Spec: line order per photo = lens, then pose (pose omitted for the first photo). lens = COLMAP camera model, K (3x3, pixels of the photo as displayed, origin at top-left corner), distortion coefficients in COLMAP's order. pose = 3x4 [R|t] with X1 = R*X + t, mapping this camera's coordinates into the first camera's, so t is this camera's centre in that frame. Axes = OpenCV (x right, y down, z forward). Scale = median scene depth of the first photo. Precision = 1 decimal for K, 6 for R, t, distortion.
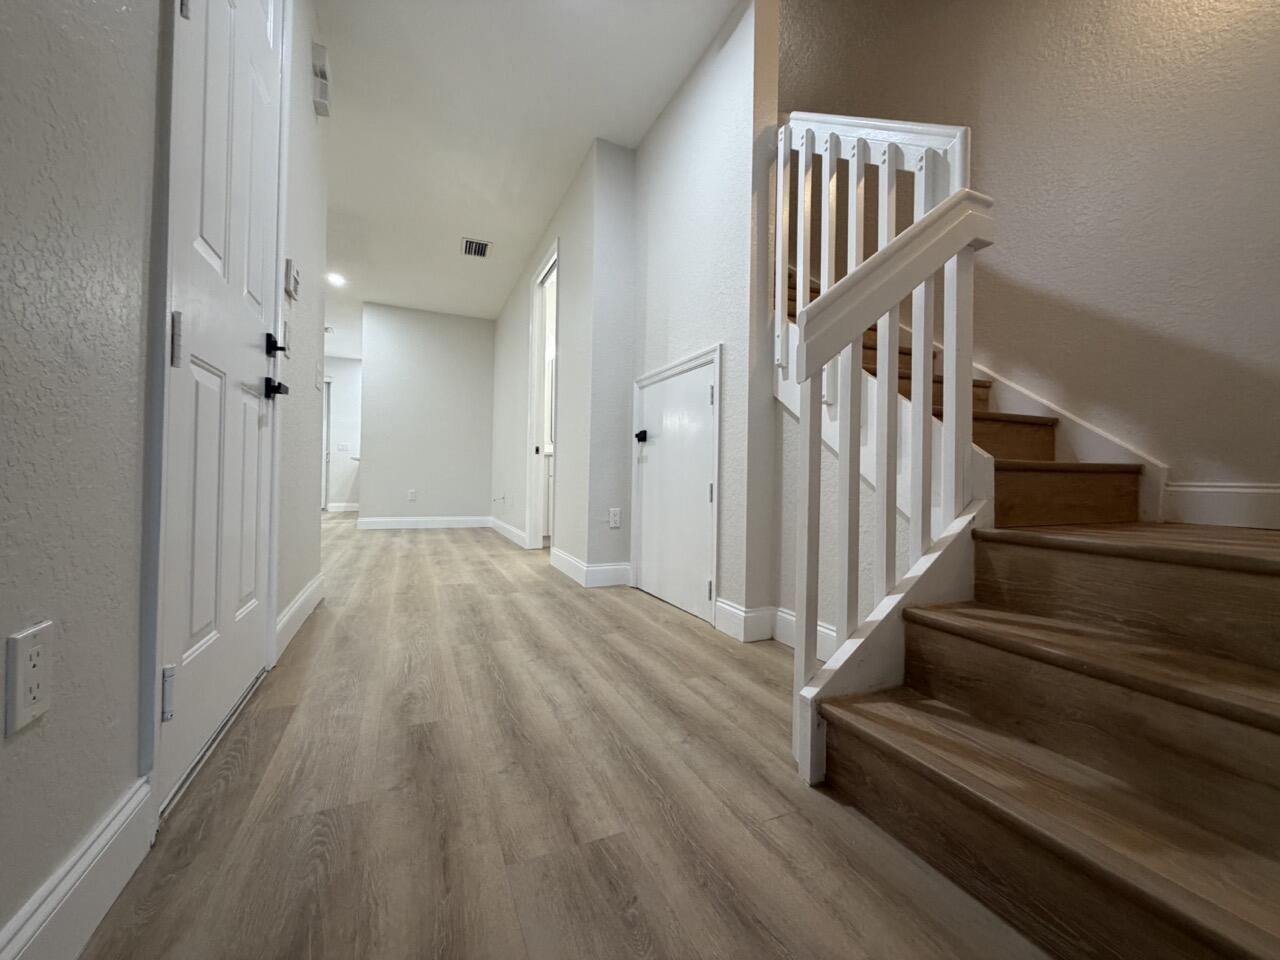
lens RADIAL K [[508.5, 0, 637.6], [0, 508.5, 476.9], [0, 0, 1]] dist [-0.001244, 0.000639]
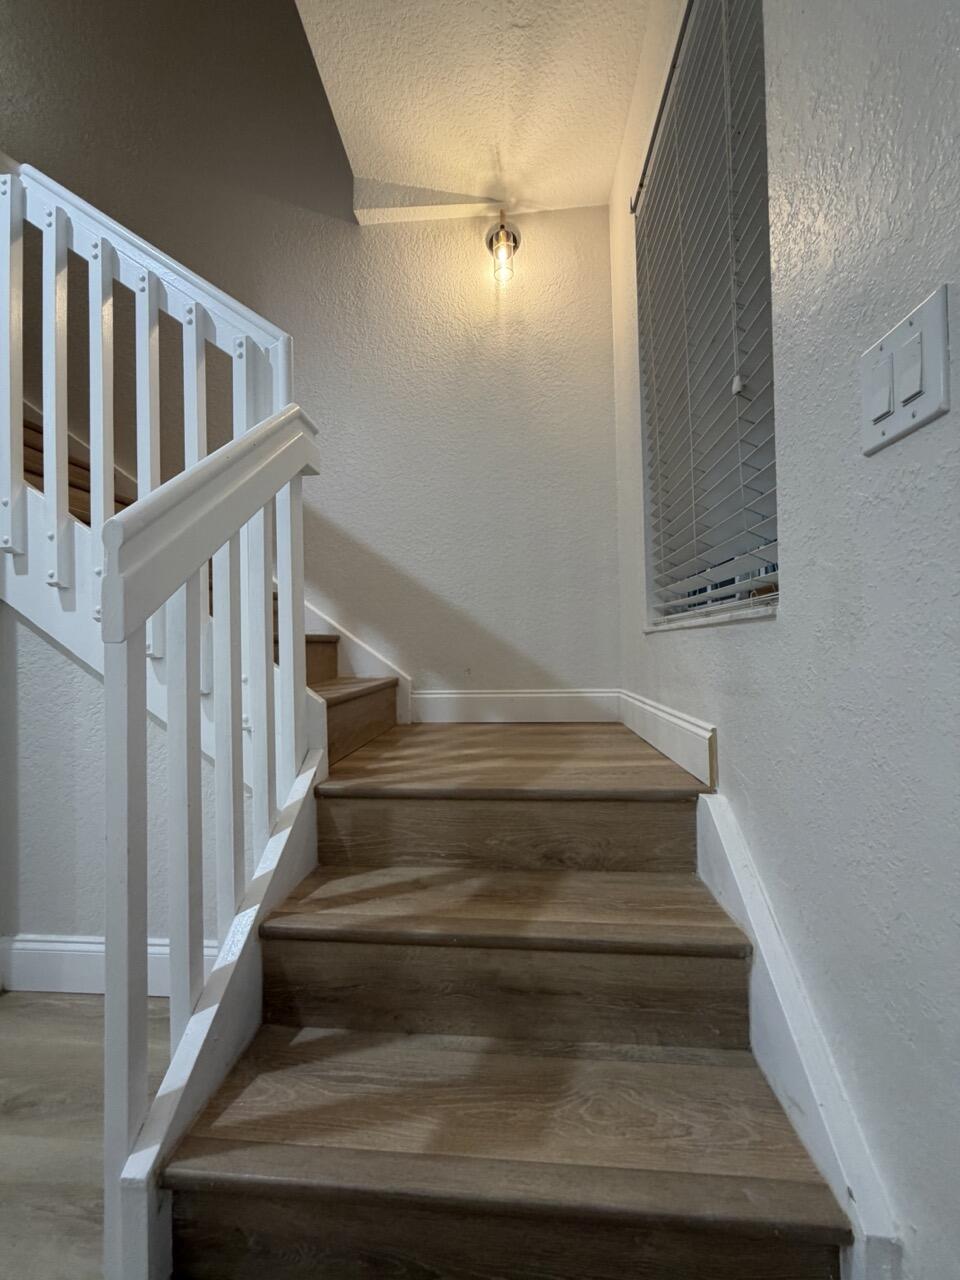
lens RADIAL K [[508.5, 0, 479.2], [0, 508.5, 636.0], [0, 0, 1]] dist [-0.001244, 0.000639]
pose [[0.480835, -0.010005, 0.876754, 0.011781], [0.024479, 0.999698, -0.002016, -0.156055], [-0.876469, 0.022432, 0.480935, 0.305248]]
